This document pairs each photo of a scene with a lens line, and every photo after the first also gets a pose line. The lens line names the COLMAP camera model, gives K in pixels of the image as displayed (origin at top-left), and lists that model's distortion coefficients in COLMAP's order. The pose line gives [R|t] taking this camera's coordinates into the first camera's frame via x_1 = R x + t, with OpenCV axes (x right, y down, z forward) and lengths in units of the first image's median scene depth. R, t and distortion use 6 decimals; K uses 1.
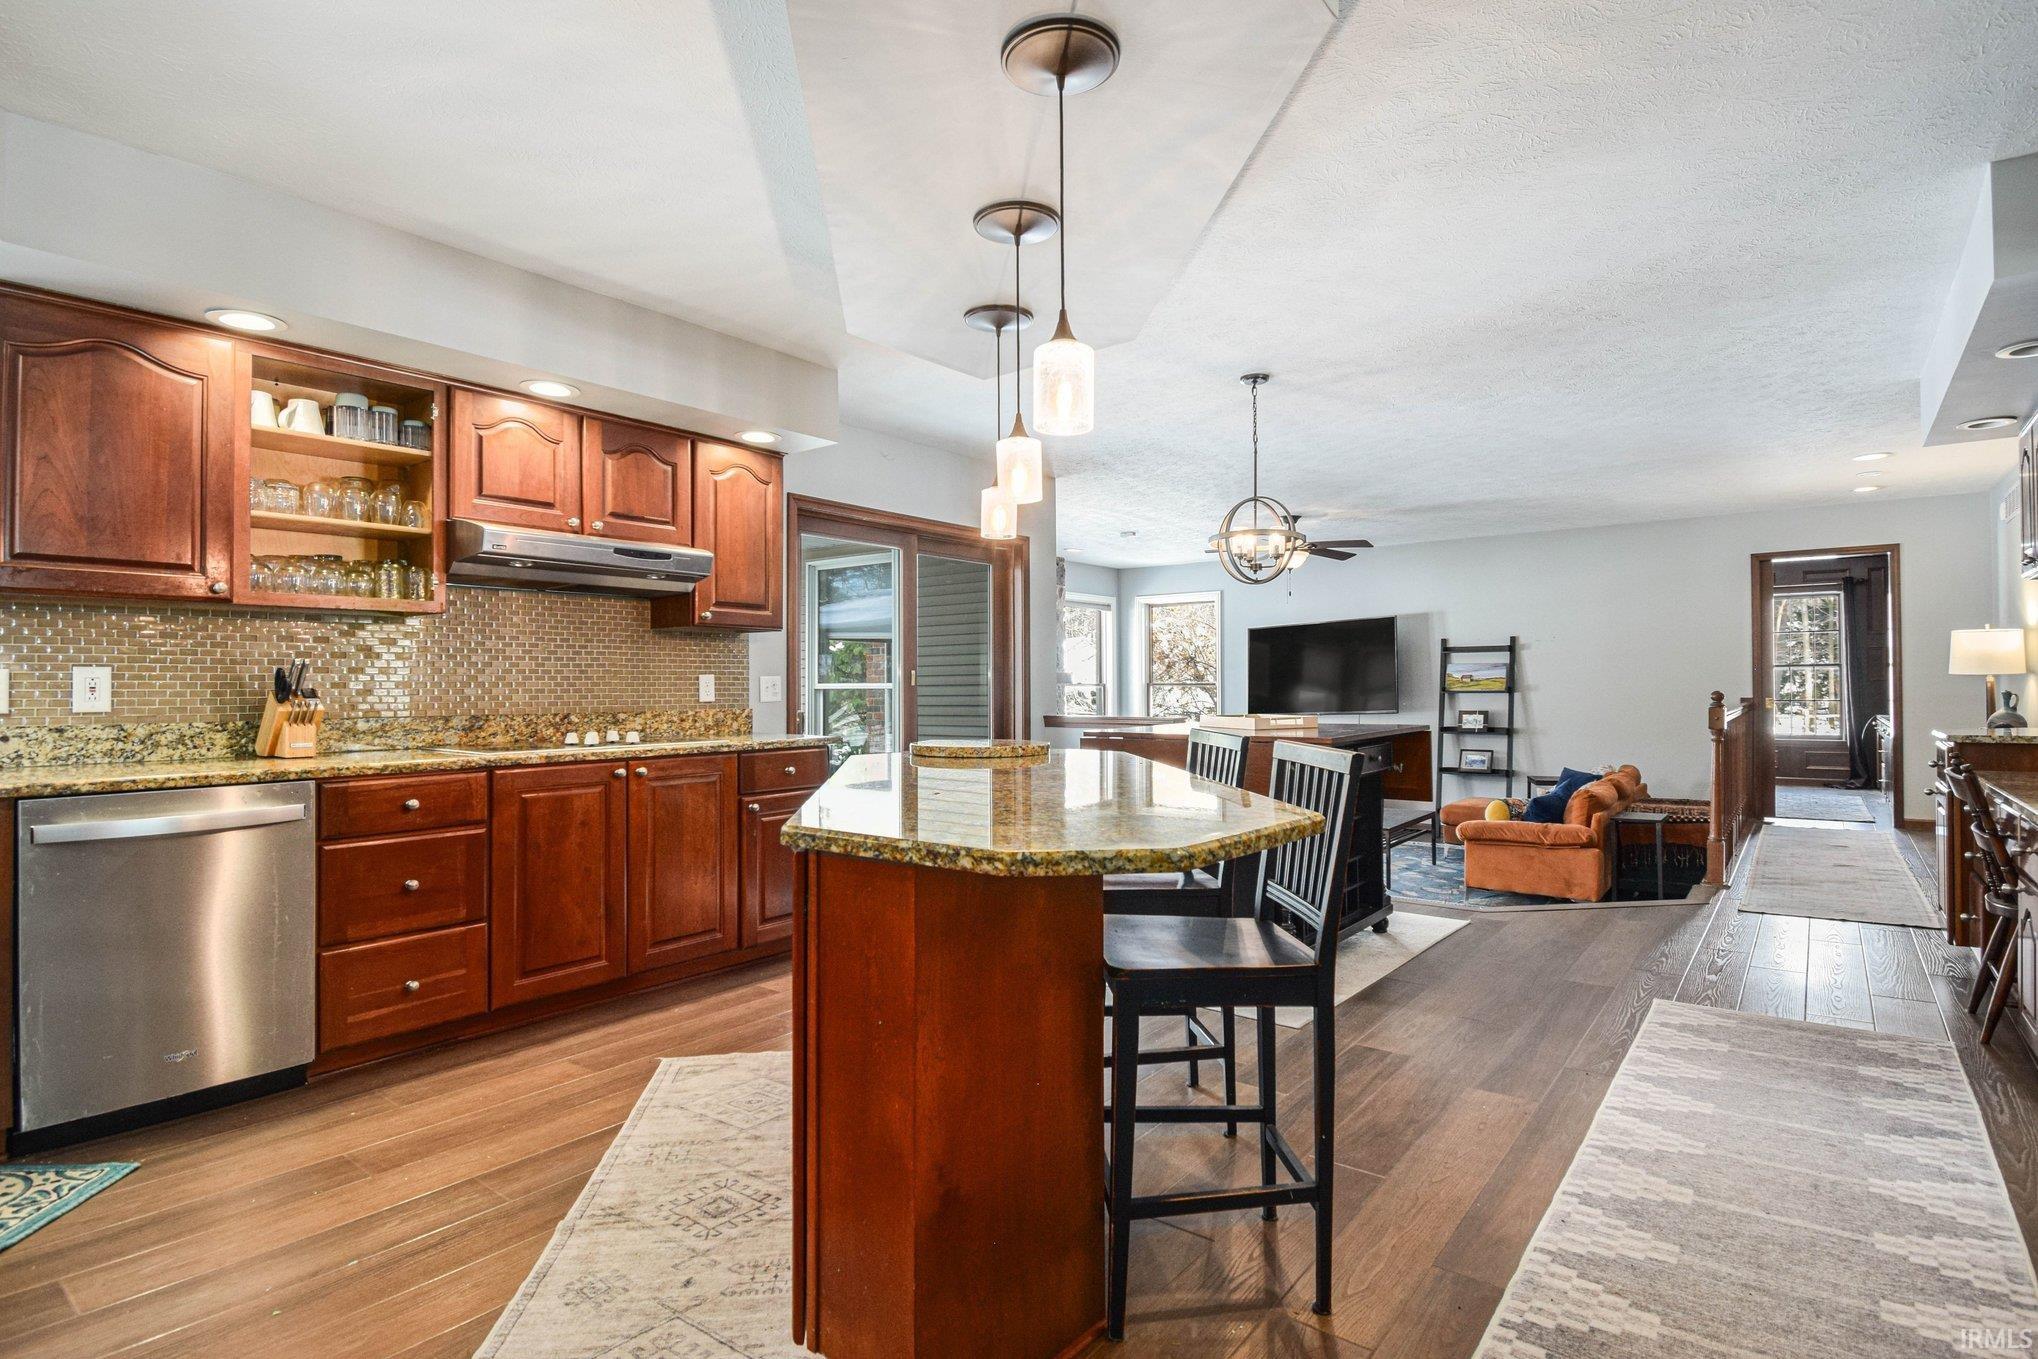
lens RADIAL K [[1020.3, 0, 1056.6], [0, 1020.3, 693.6], [0, 0, 1]] dist [0.001382, 0.000072]
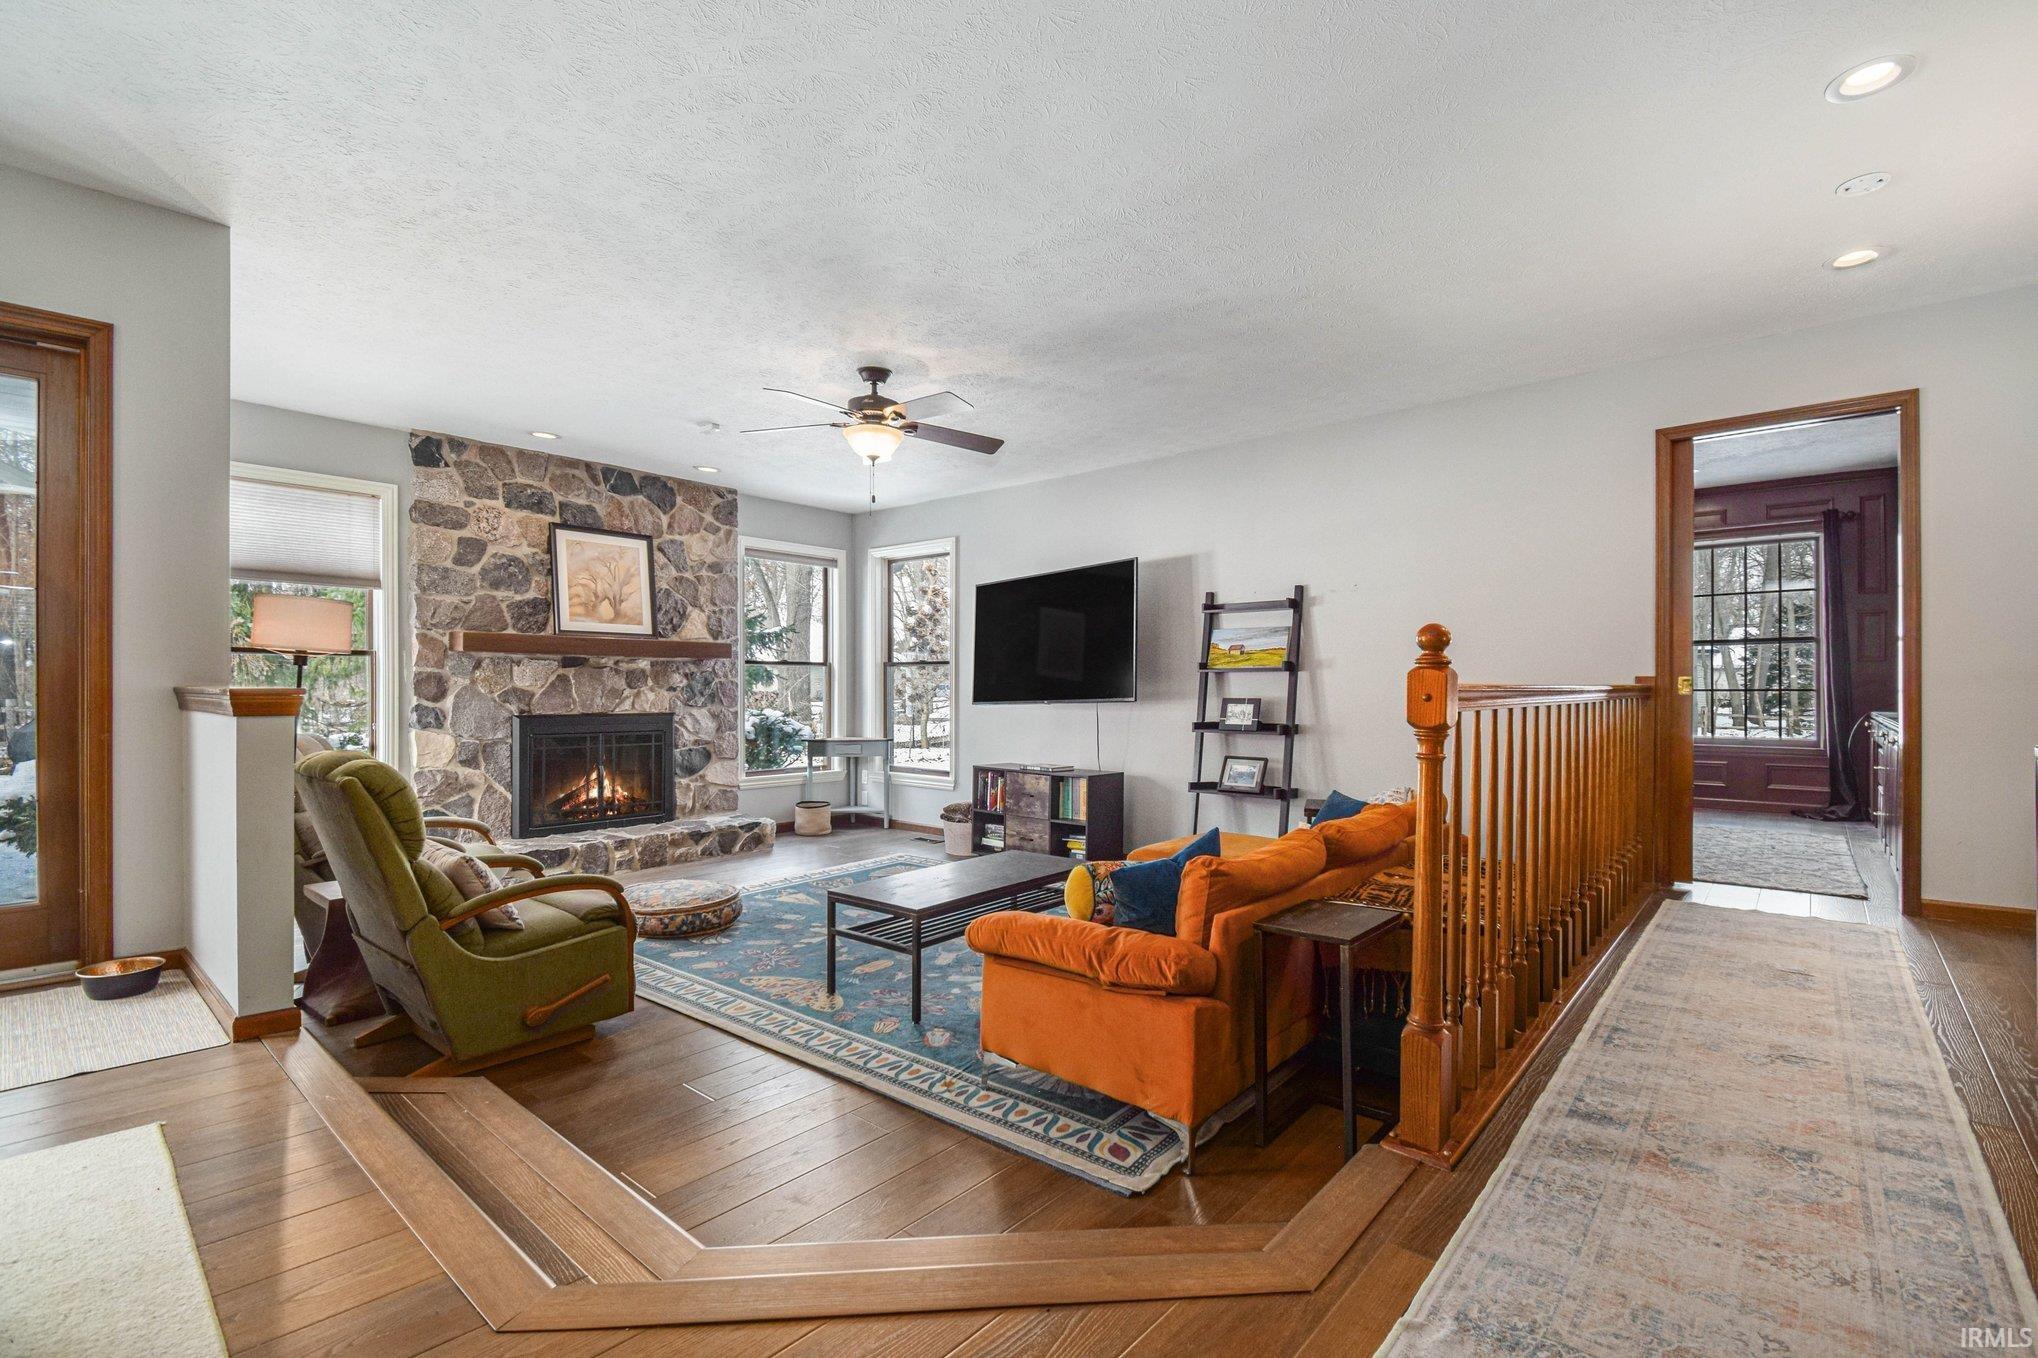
lens RADIAL K [[925.6, 0, 1052.6], [0, 925.6, 696.3], [0, 0, 1]] dist [-0.000054, -0.000800]
pose [[0.998883, 0.010142, -0.046157, 0.315111], [-0.009934, 0.999939, 0.004725, 0.014090], [0.046202, -0.004262, 0.998923, 0.394335]]
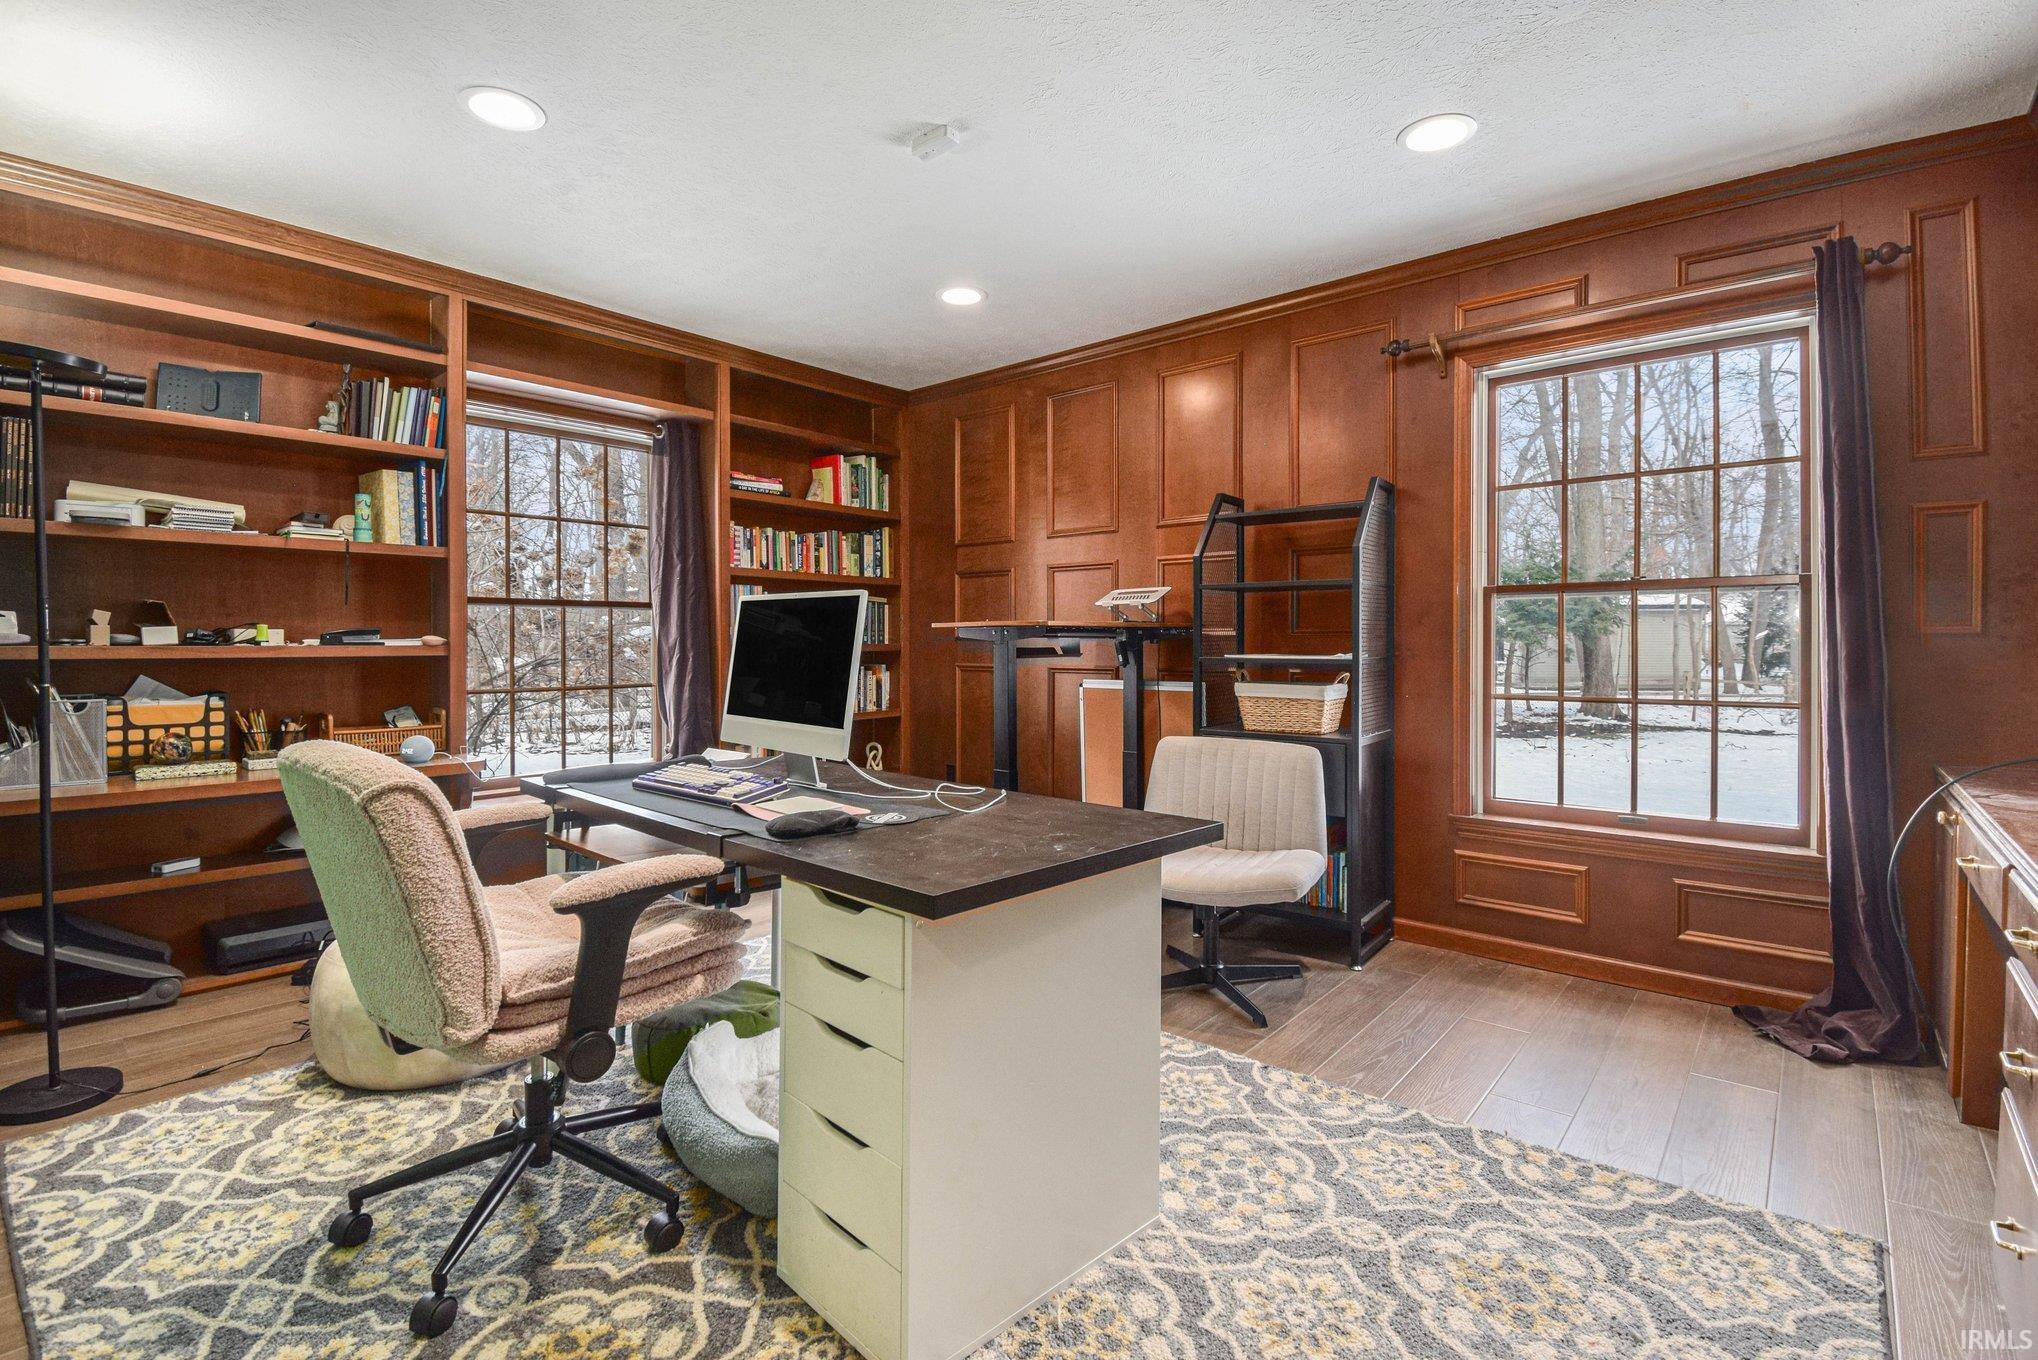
lens RADIAL K [[920.5, 0, 1026.0], [0, 920.5, 665.5], [0, 0, 1]] dist [0.002039, -0.000211]
pose [[0.996311, 0.004889, -0.085673, 0.640630], [-0.003857, 0.999918, 0.012217, -0.005456], [0.085726, -0.011841, 0.996248, 0.809494]]
